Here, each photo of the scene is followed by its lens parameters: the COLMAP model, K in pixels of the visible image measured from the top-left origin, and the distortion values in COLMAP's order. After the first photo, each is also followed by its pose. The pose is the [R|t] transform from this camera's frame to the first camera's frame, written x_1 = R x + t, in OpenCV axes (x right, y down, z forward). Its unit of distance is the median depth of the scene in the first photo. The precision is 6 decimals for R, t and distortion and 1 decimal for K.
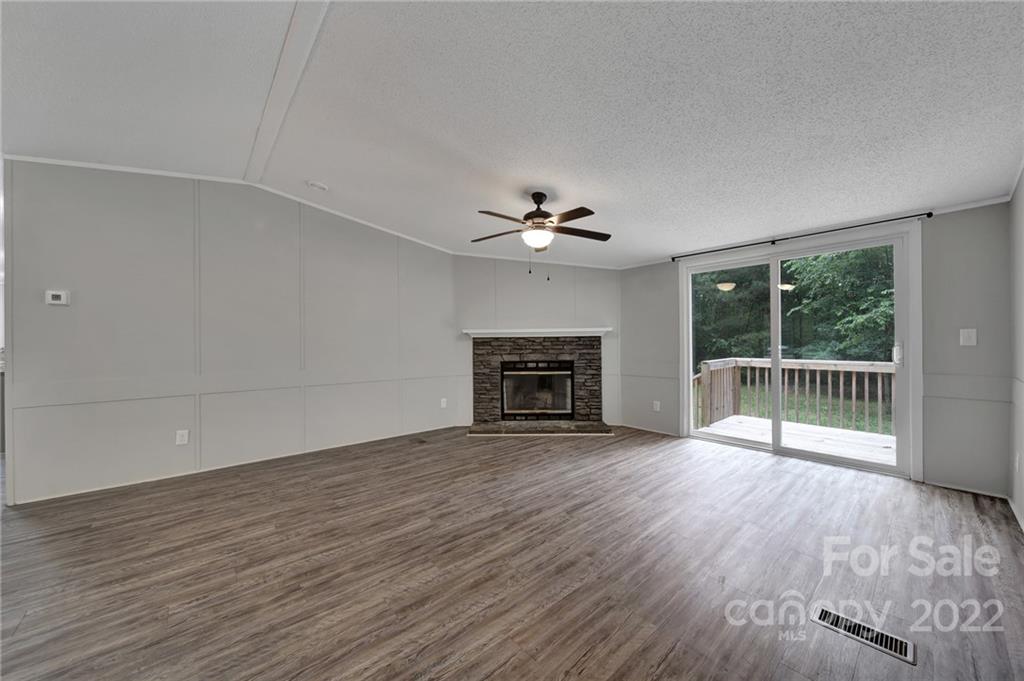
lens RADIAL K [[364.1, 0, 509.8], [0, 364.1, 342.3], [0, 0, 1]] dist [-0.000387, -0.000051]
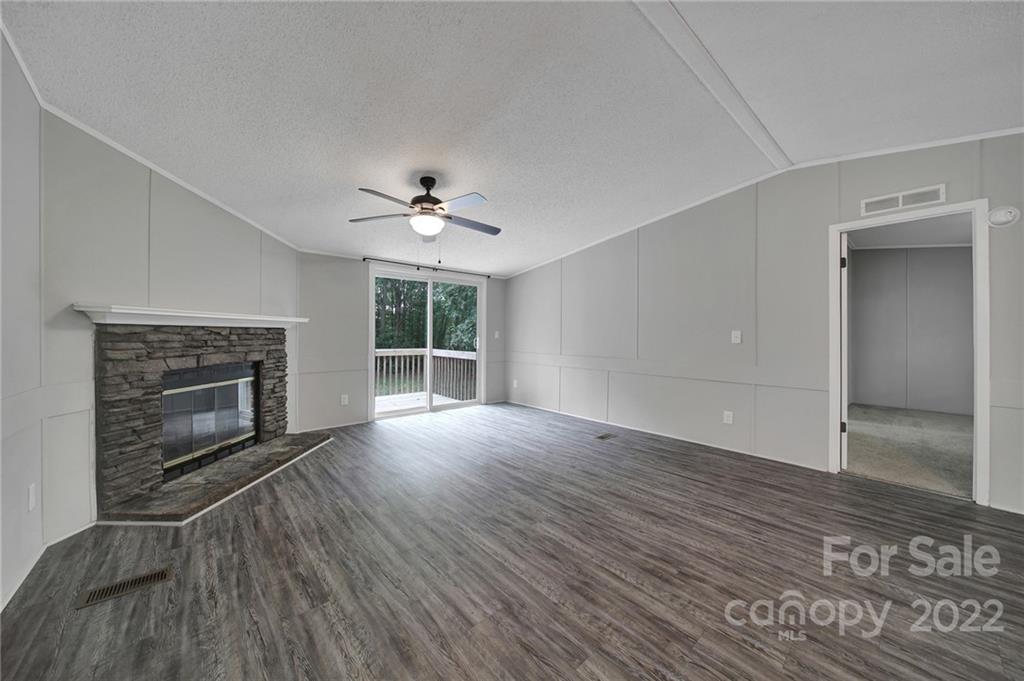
lens RADIAL K [[361.6, 0, 511.1], [0, 361.6, 334.0], [0, 0, 1]] dist [0.001140, 0.000091]
pose [[-0.007558, 0.010134, 0.999920, -0.751178], [-0.003609, 0.999942, -0.010161, 0.003432], [-0.999965, -0.003686, -0.007521, 0.694654]]
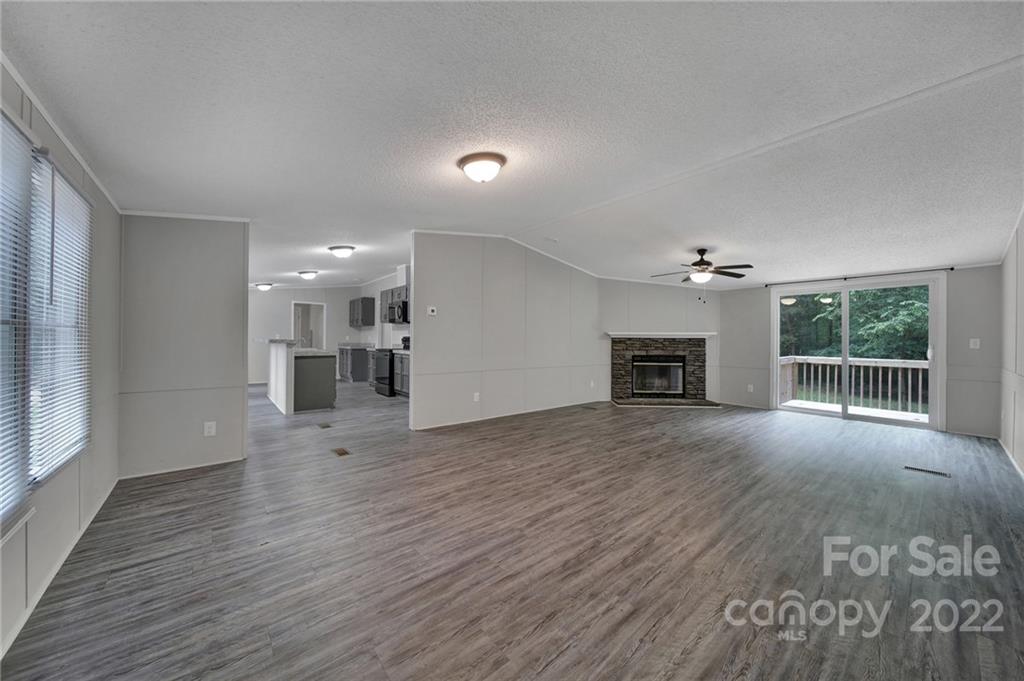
lens RADIAL K [[357.9, 0, 511.4], [0, 357.9, 338.7], [0, 0, 1]] dist [0.000233, 0.000002]
pose [[0.999713, 0.017032, -0.016866, -0.637284], [-0.017105, 0.999845, -0.004181, 0.004914], [0.016792, 0.004468, 0.999849, -0.514705]]
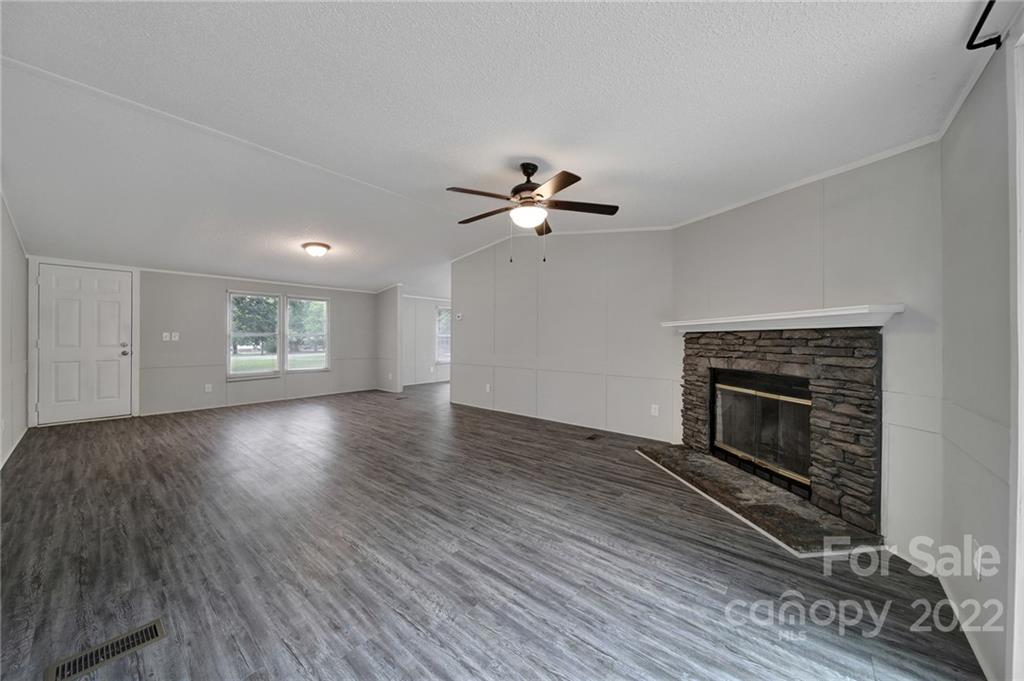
lens RADIAL K [[357.9, 0, 511.4], [0, 357.9, 338.7], [0, 0, 1]] dist [0.000233, 0.000002]
pose [[0.160081, 0.010284, -0.987050, 0.789818], [-0.005721, 0.999939, 0.009491, -0.006516], [0.987087, 0.004128, 0.160130, 0.728407]]
